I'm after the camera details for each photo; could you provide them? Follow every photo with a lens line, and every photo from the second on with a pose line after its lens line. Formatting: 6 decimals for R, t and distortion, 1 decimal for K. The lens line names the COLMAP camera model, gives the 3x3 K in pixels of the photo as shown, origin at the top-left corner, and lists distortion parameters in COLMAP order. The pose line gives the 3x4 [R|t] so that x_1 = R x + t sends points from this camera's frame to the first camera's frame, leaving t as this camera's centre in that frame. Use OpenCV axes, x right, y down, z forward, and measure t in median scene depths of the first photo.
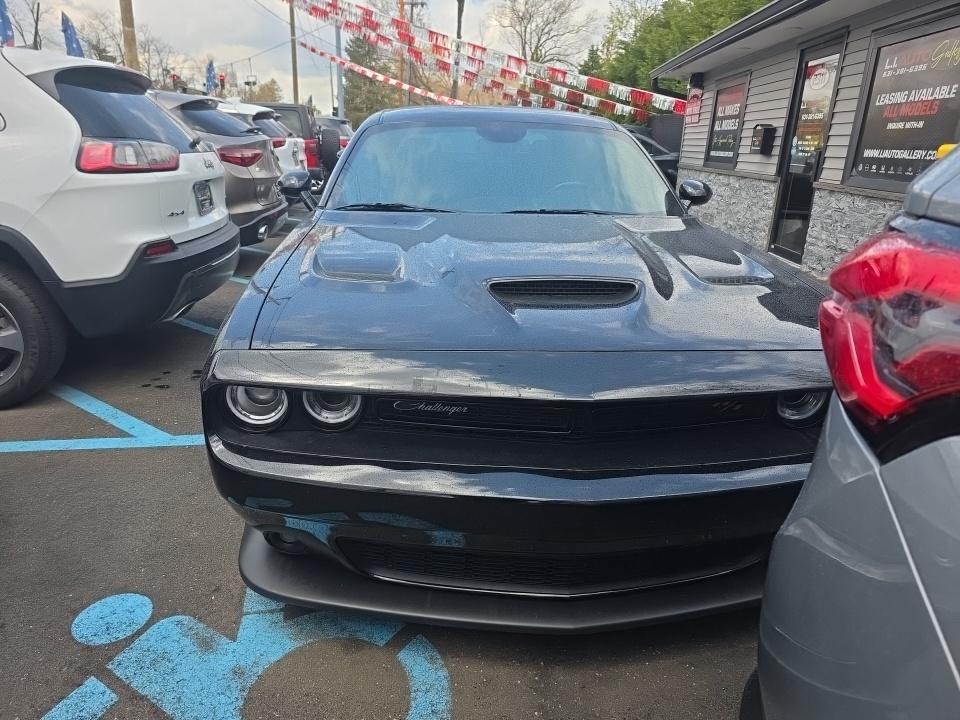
lens RADIAL K [[635.2, 0, 480.0], [0, 635.2, 360.0], [0, 0, 1]] dist [0.009360, -0.023342]
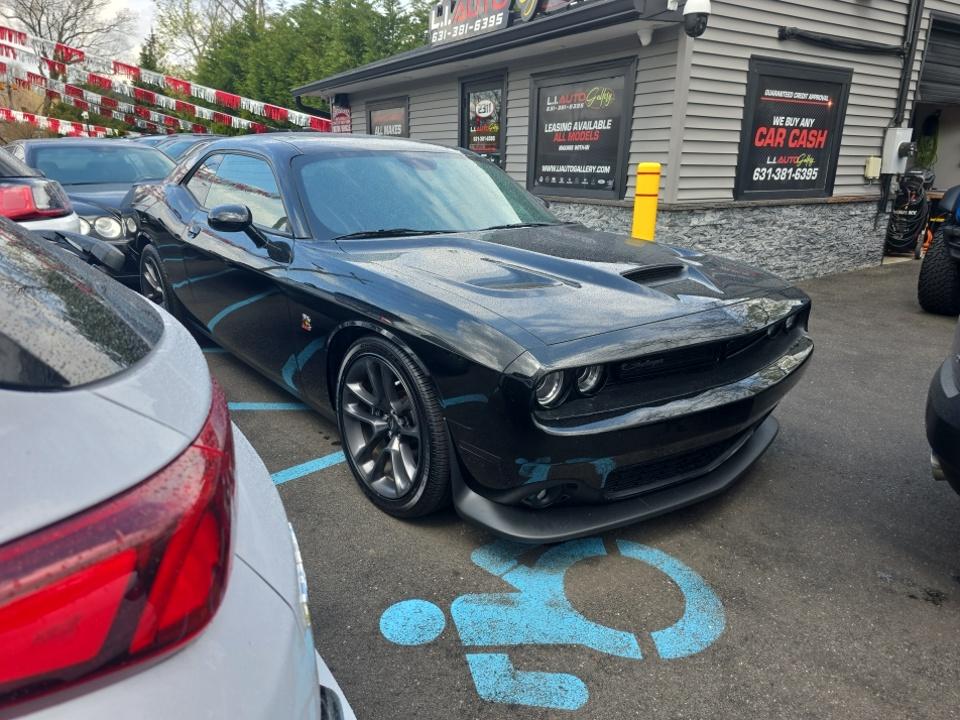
lens RADIAL K [[635.2, 0, 480.0], [0, 635.2, 360.0], [0, 0, 1]] dist [0.009360, -0.023342]
pose [[0.819792, -0.180613, 0.543433, -0.318235], [0.189043, 0.981117, 0.040901, -0.017802], [-0.540559, 0.069201, 0.838455, -0.002509]]
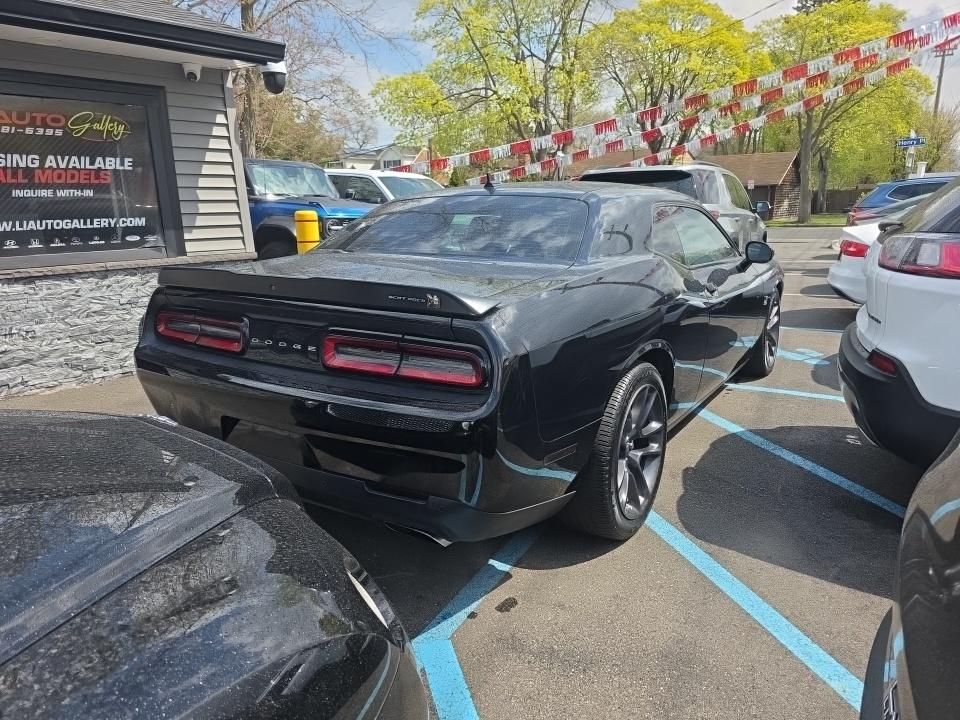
lens RADIAL K [[635.2, 0, 480.0], [0, 635.2, 360.0], [0, 0, 1]] dist [0.009360, -0.023342]
pose [[-0.785523, -0.171985, 0.594453, -0.381892], [0.185981, 0.850586, 0.491848, -0.501527], [-0.590224, 0.496915, -0.636169, 1.338705]]
